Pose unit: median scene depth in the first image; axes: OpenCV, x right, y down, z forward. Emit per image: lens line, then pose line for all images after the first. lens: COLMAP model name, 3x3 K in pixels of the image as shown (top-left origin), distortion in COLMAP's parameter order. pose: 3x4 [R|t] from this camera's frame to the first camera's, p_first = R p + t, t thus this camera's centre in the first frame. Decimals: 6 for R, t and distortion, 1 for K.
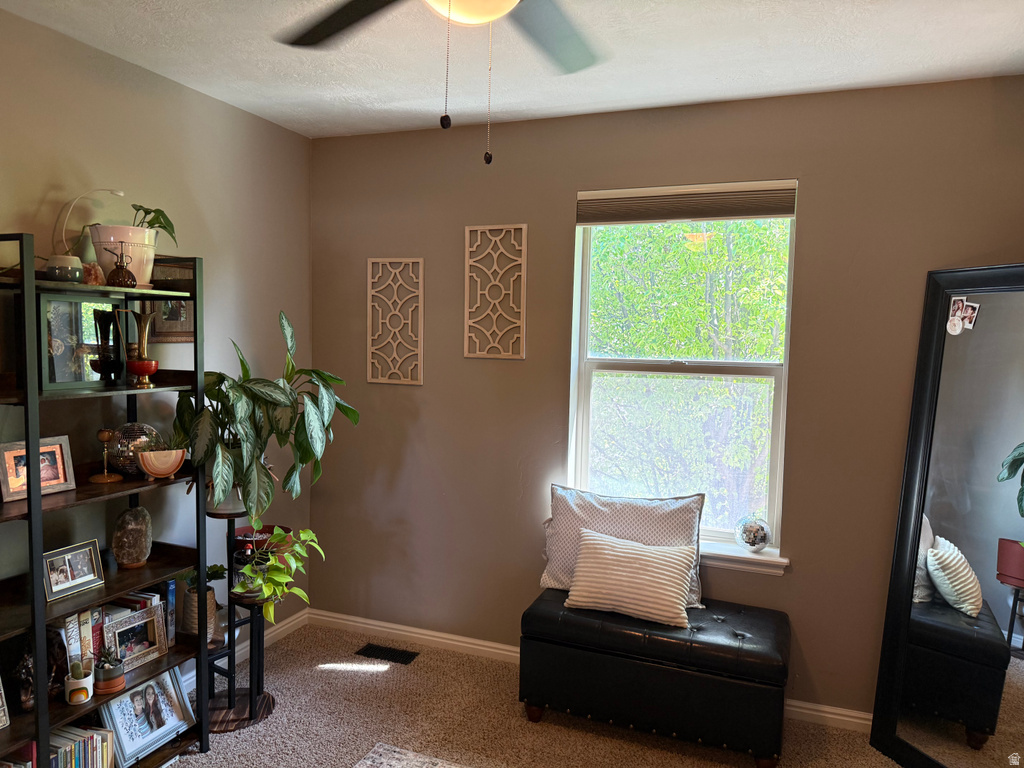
lens RADIAL K [[723.4, 0, 509.7], [0, 723.4, 383.2], [0, 0, 1]] dist [0.091195, -0.116674]
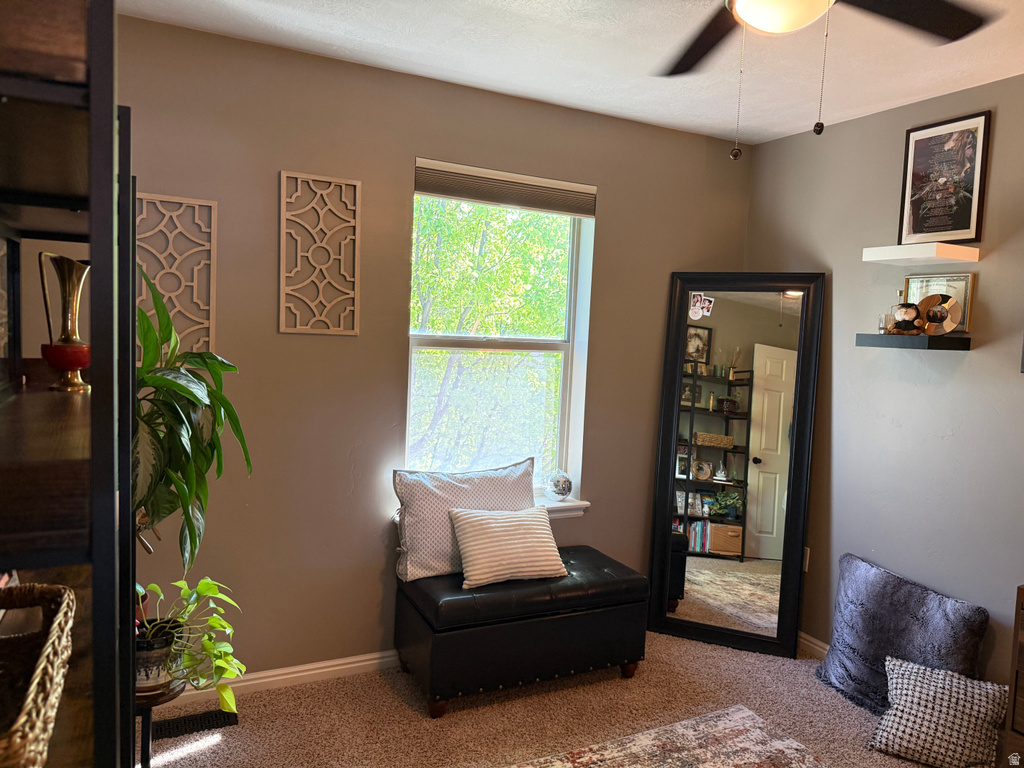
lens RADIAL K [[723.4, 0, 512.3], [0, 723.4, 381.6], [0, 0, 1]] dist [0.091195, -0.116674]
pose [[0.661575, -0.048249, 0.748325, -0.577257], [0.016731, 0.998629, 0.049596, -0.019193], [-0.749692, -0.020291, 0.661476, 0.295481]]
